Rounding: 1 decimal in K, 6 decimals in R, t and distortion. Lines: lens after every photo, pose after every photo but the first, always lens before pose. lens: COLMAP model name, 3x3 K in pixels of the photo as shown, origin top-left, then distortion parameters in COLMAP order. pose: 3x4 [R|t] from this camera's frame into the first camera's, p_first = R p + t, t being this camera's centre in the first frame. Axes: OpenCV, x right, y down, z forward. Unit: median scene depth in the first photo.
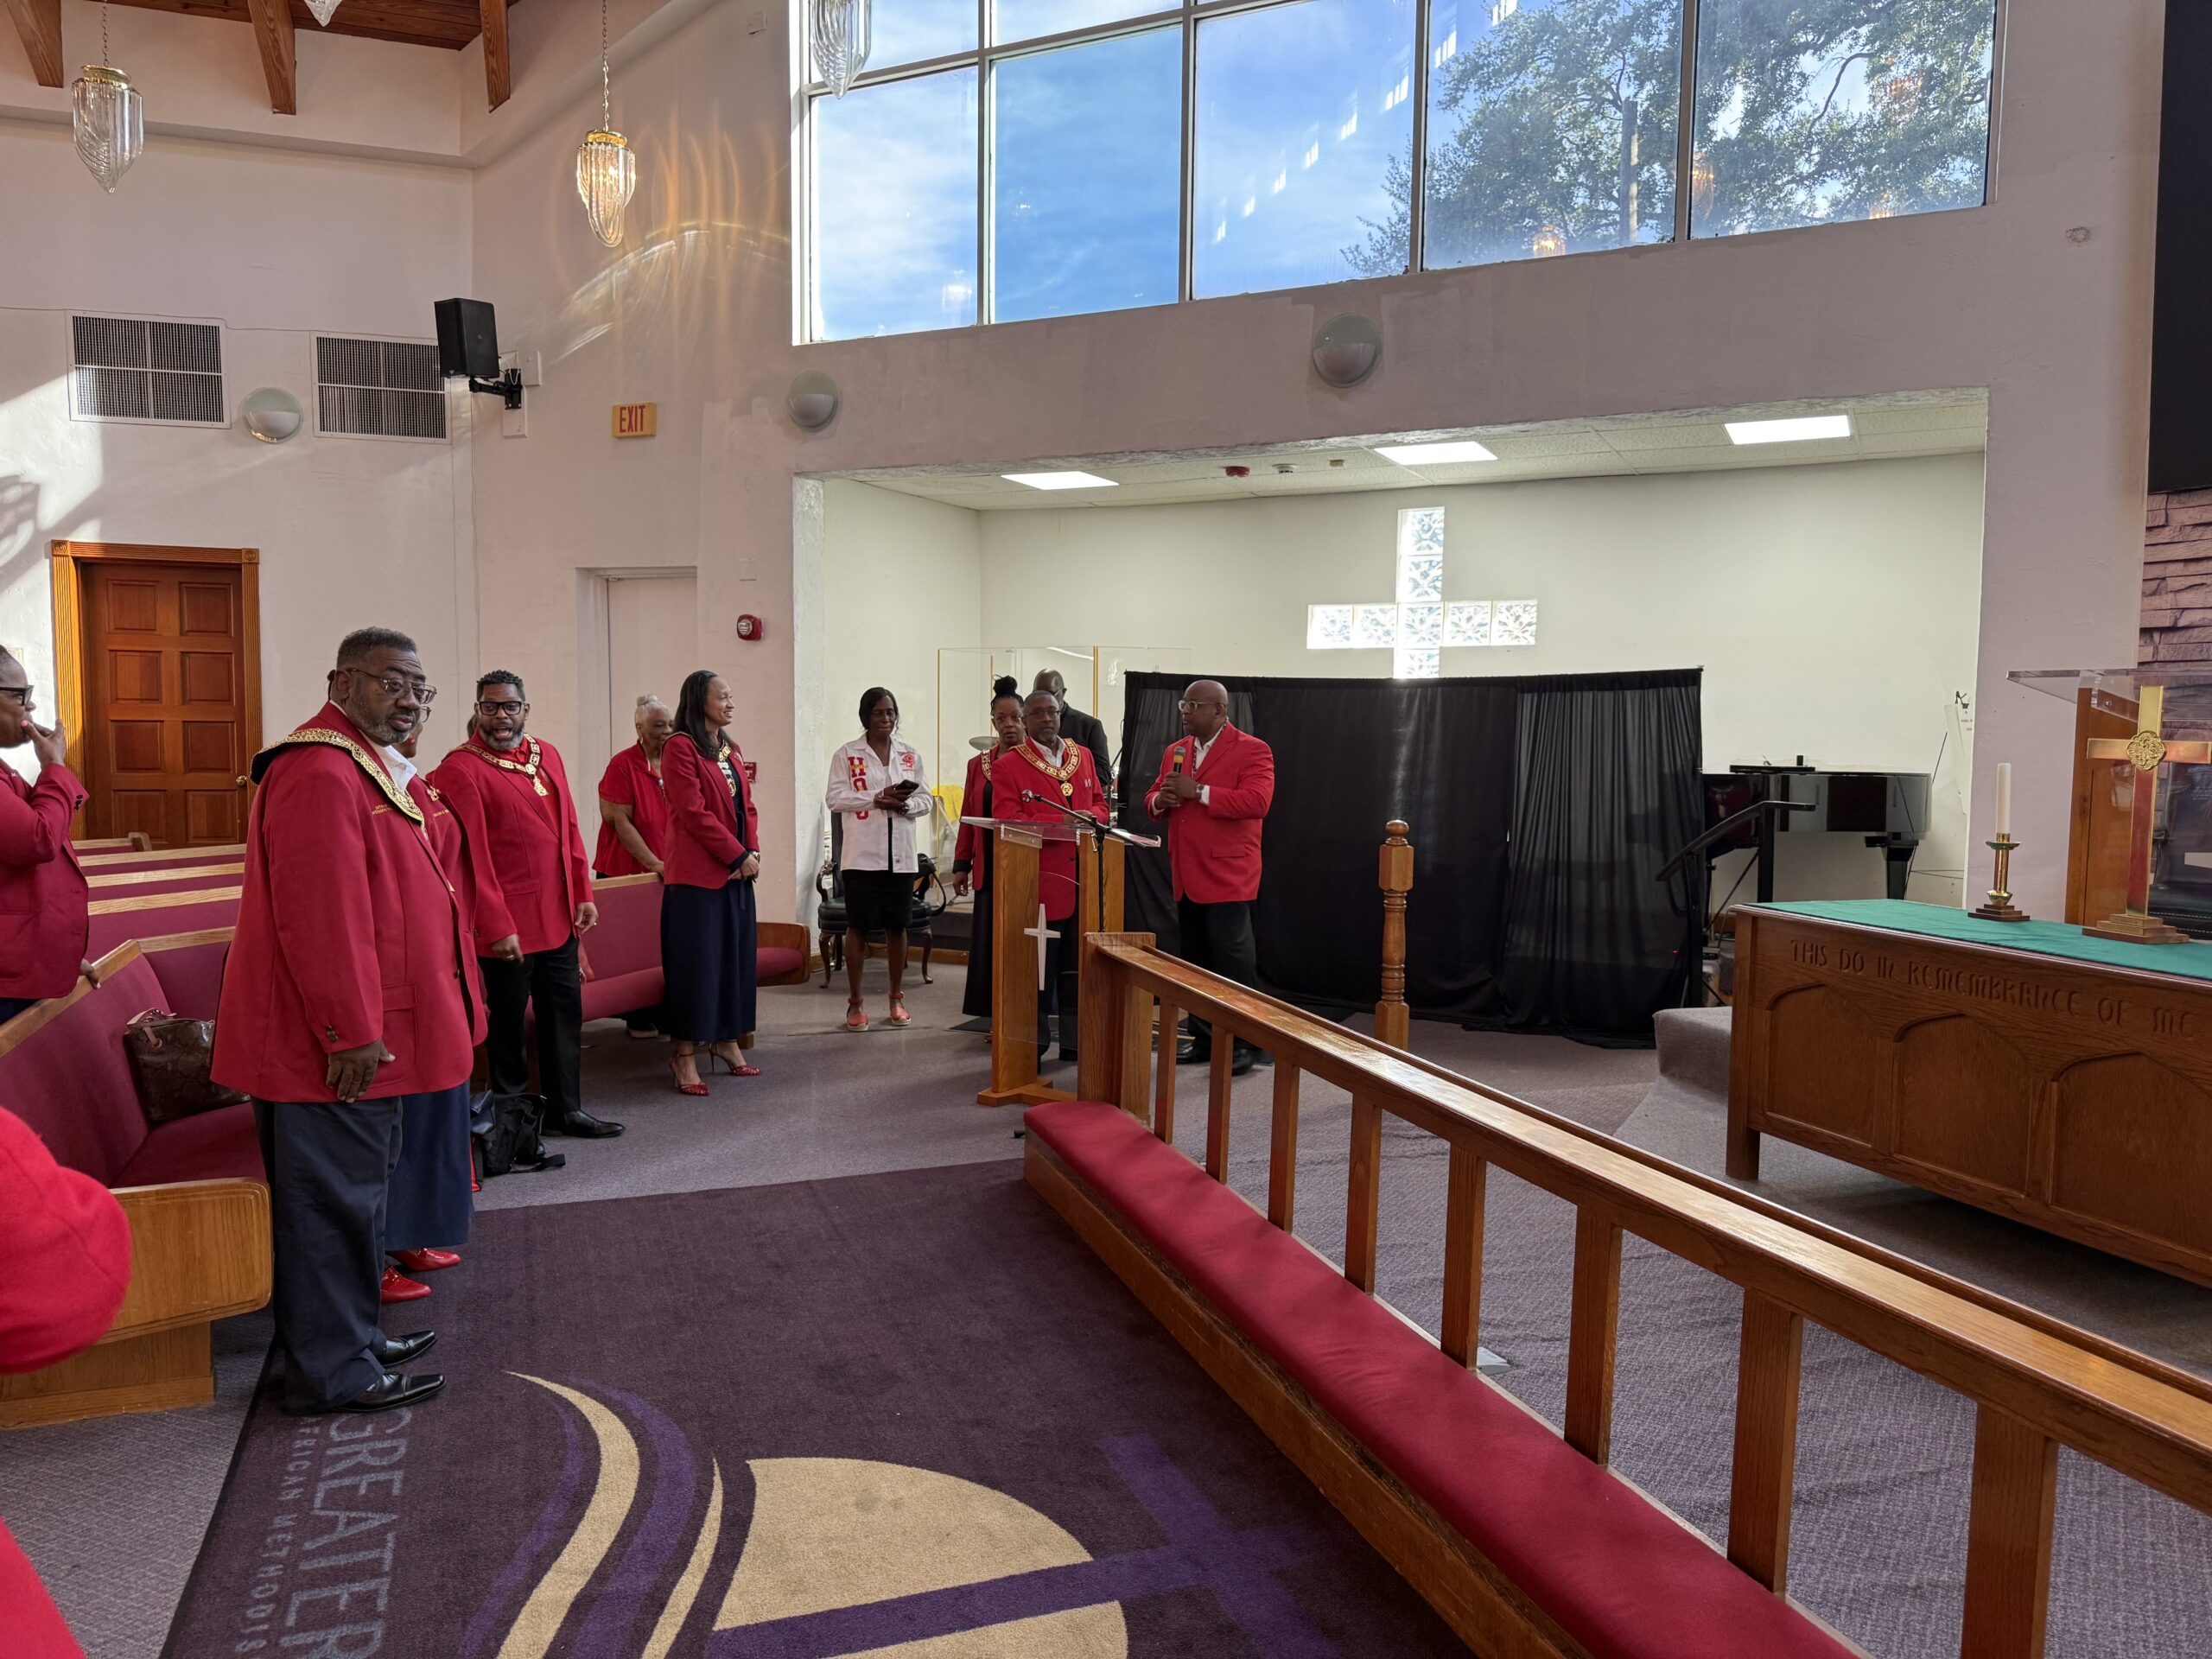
lens RADIAL K [[1579.5, 0, 1130.2], [0, 1579.5, 850.2], [0, 0, 1]] dist [0.036368, -0.043461]
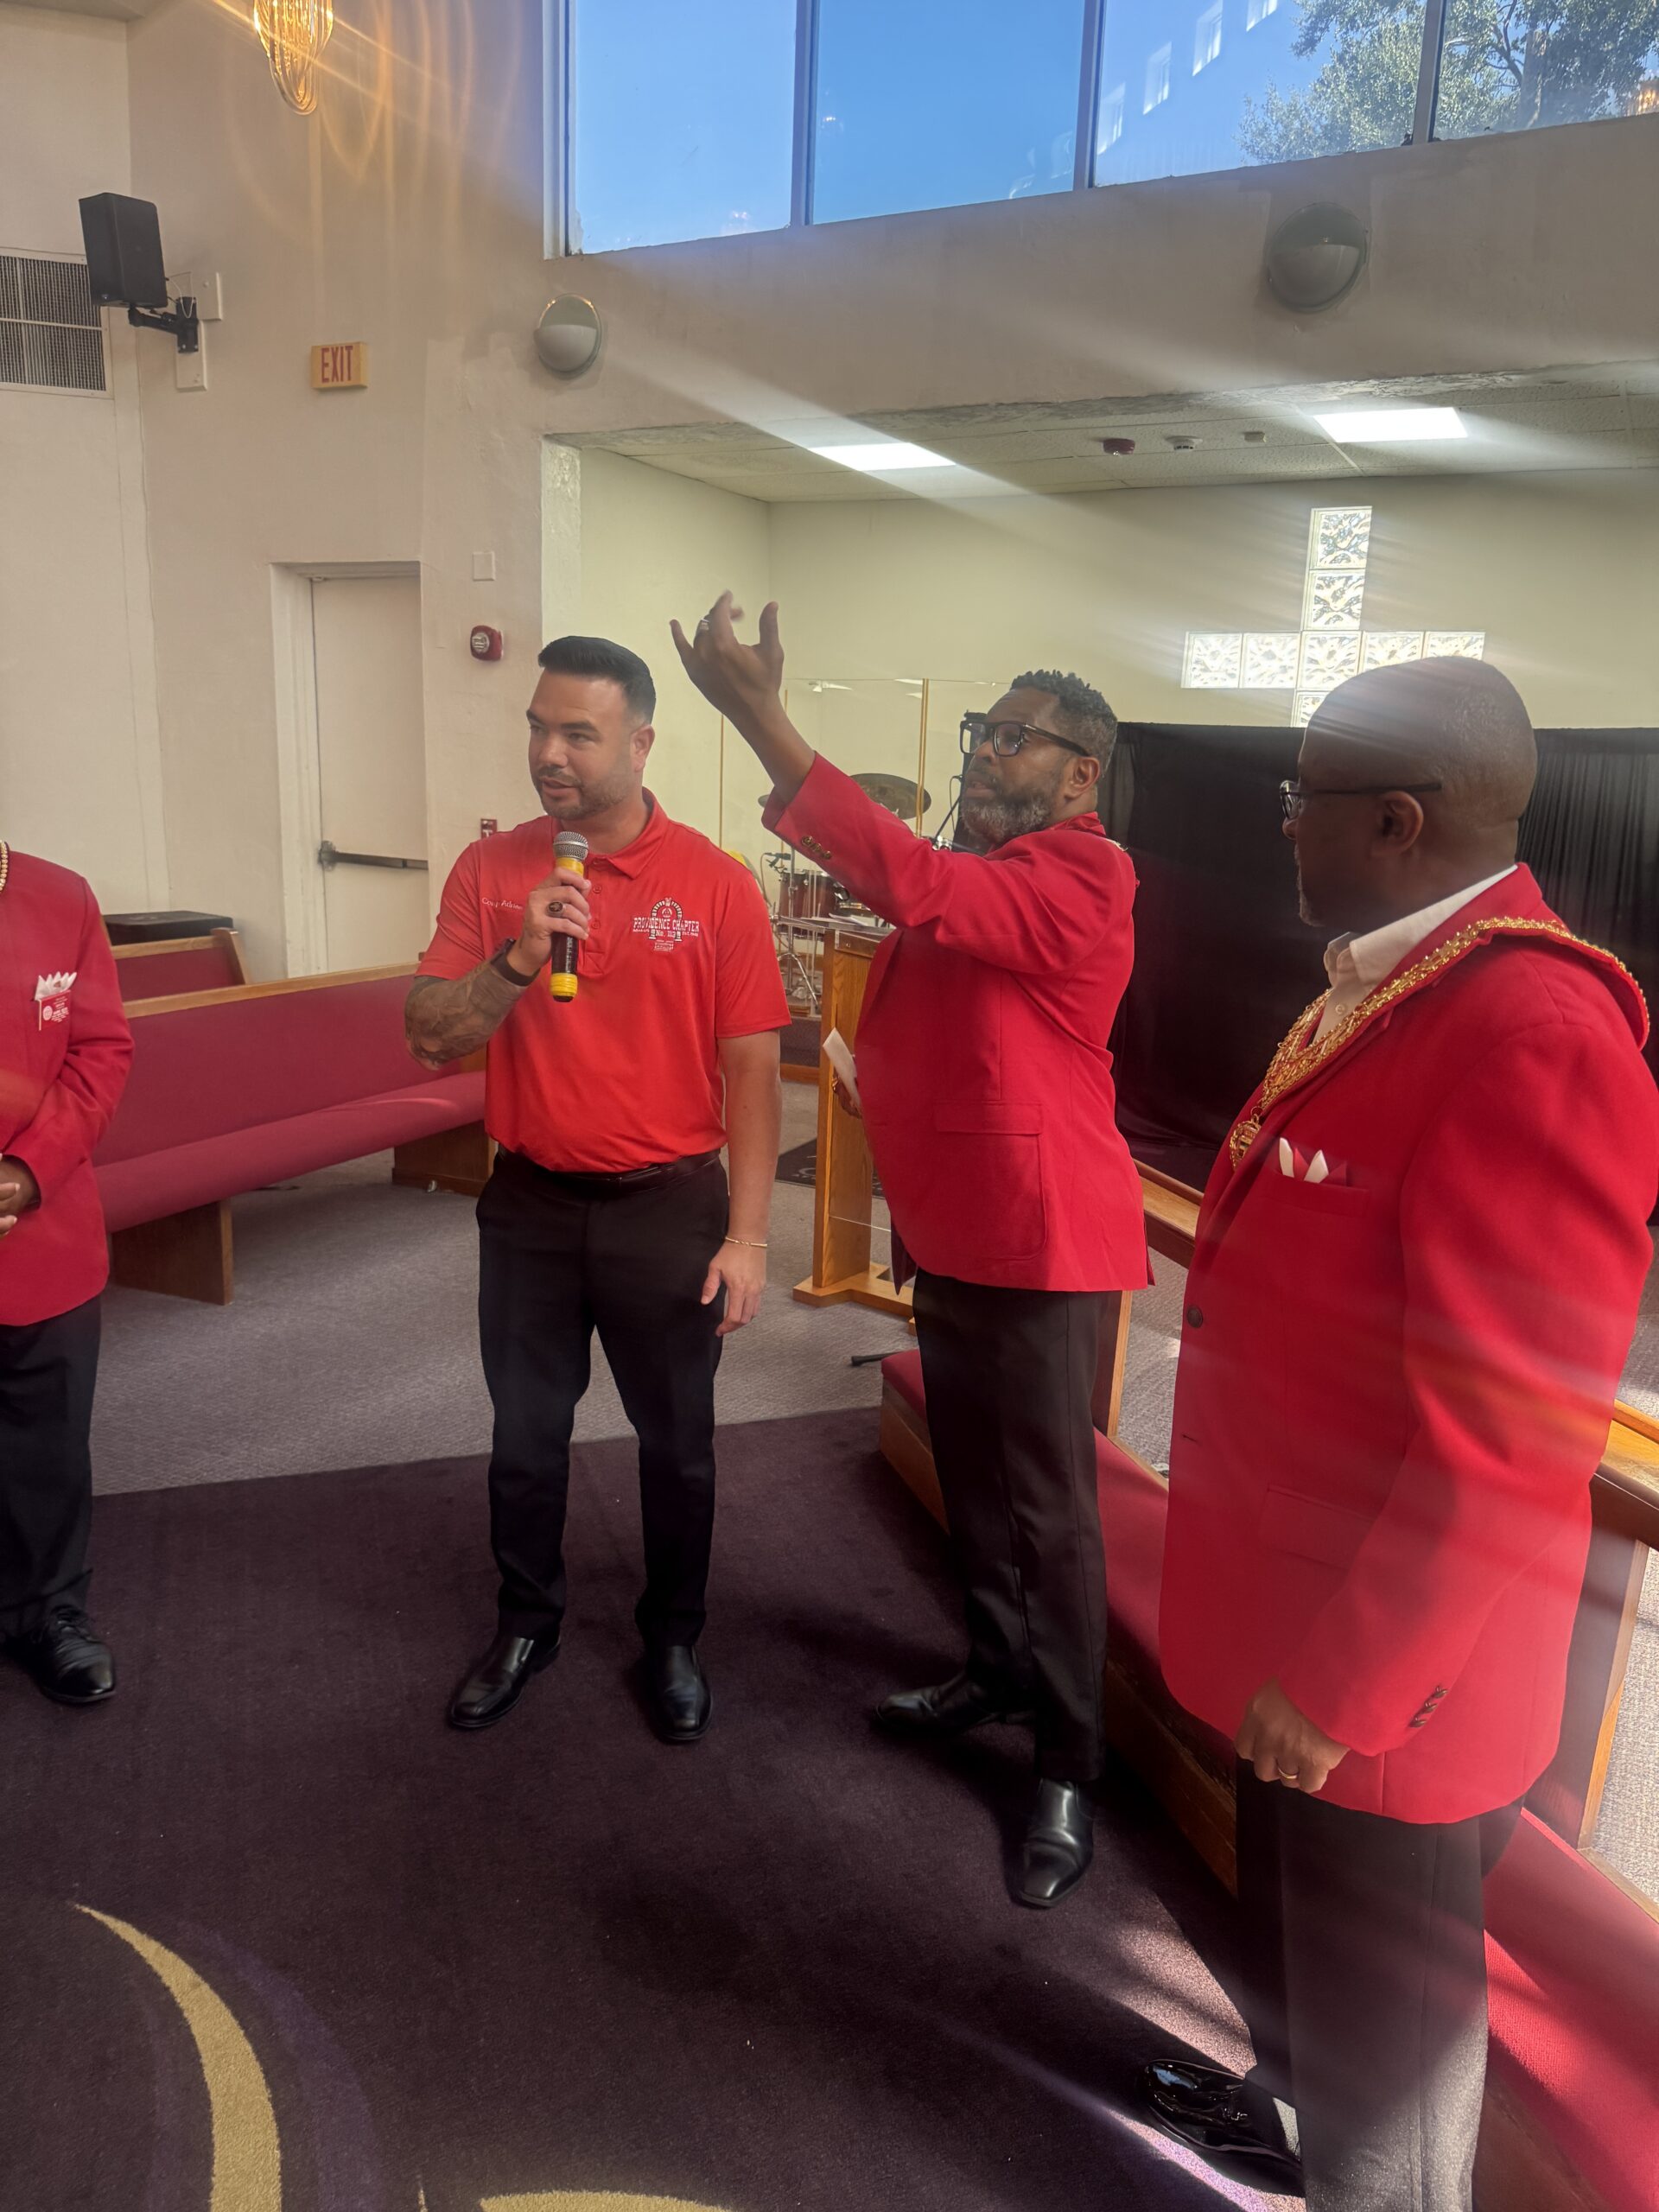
lens RADIAL K [[1592.6, 0, 852.1], [0, 1592.6, 1134.0], [0, 0, 1]] dist [0.012585, -0.037137]
pose [[0.999546, 0.026942, -0.013516, -0.041265], [-0.024701, 0.989129, 0.144960, -0.018390], [0.017274, -0.144560, 0.989345, 0.181805]]
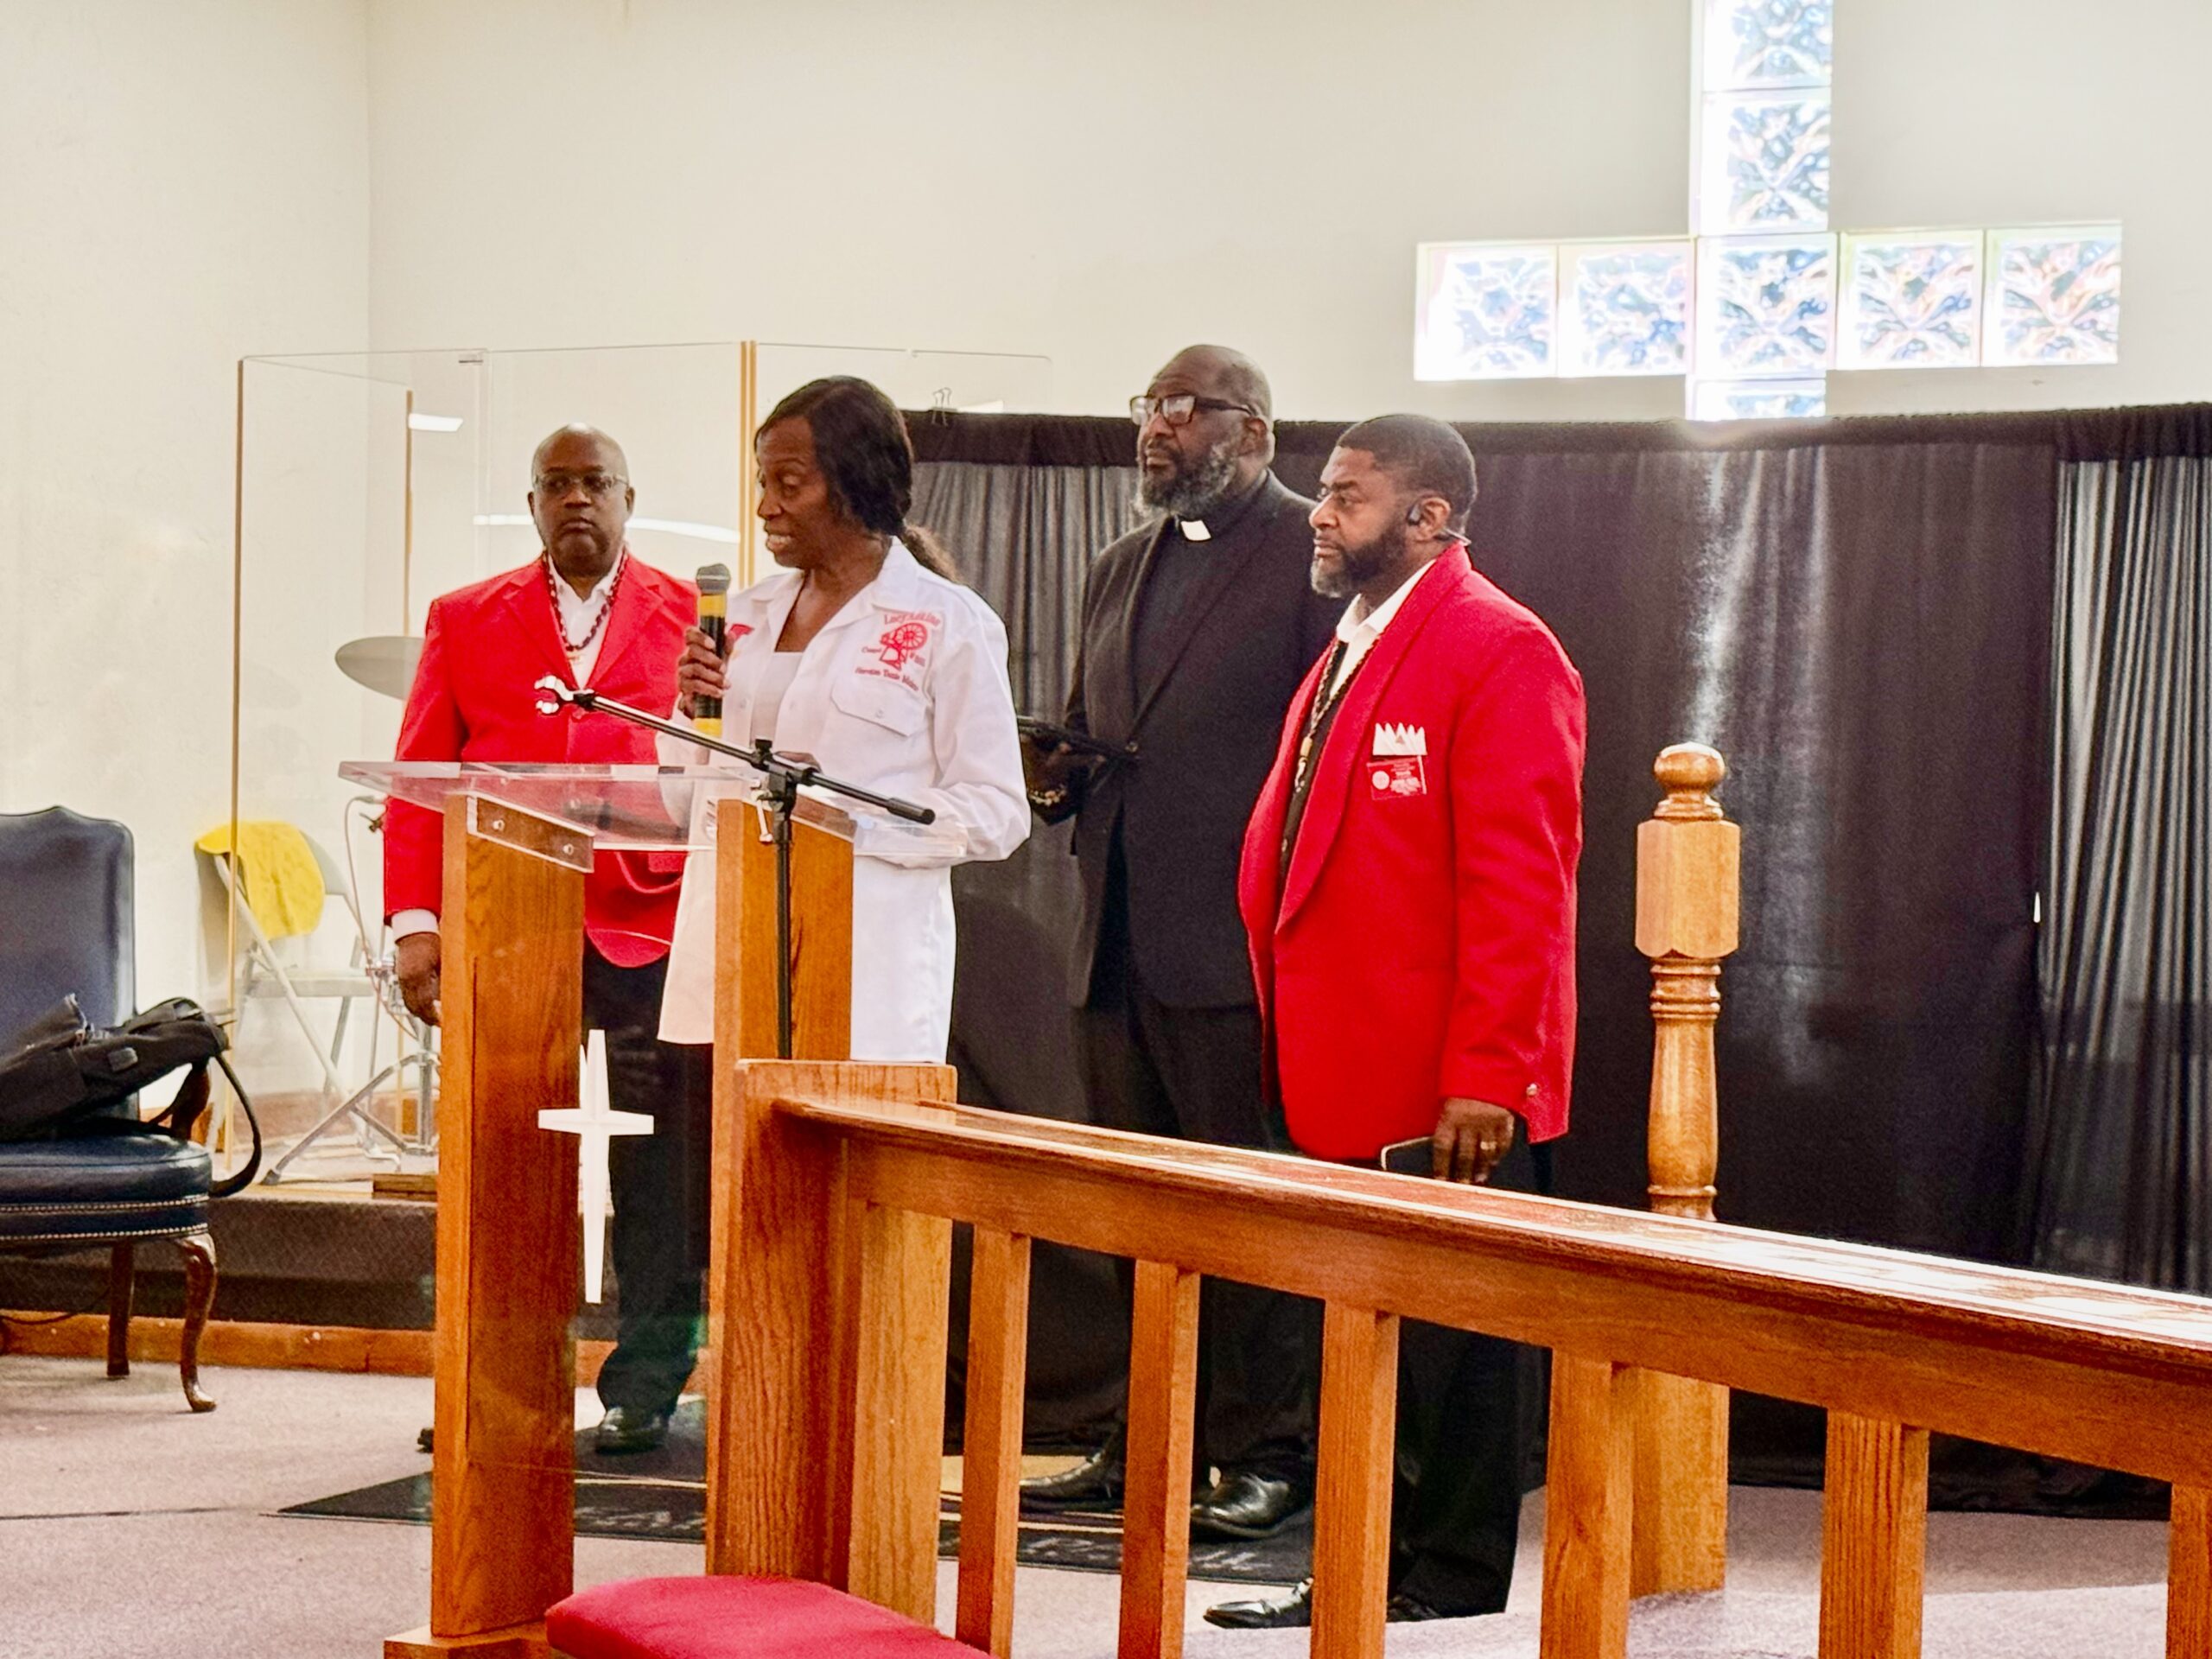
lens RADIAL K [[5334.1, 0, 1175.5], [0, 5334.1, 839.7], [0, 0, 1]] dist [0.067829, 0.000000]
pose [[0.997832, 0.003149, 0.065734, -0.006540], [0.002089, 0.996836, -0.079456, 0.054279], [-0.065776, 0.079421, 0.994669, -0.060465]]
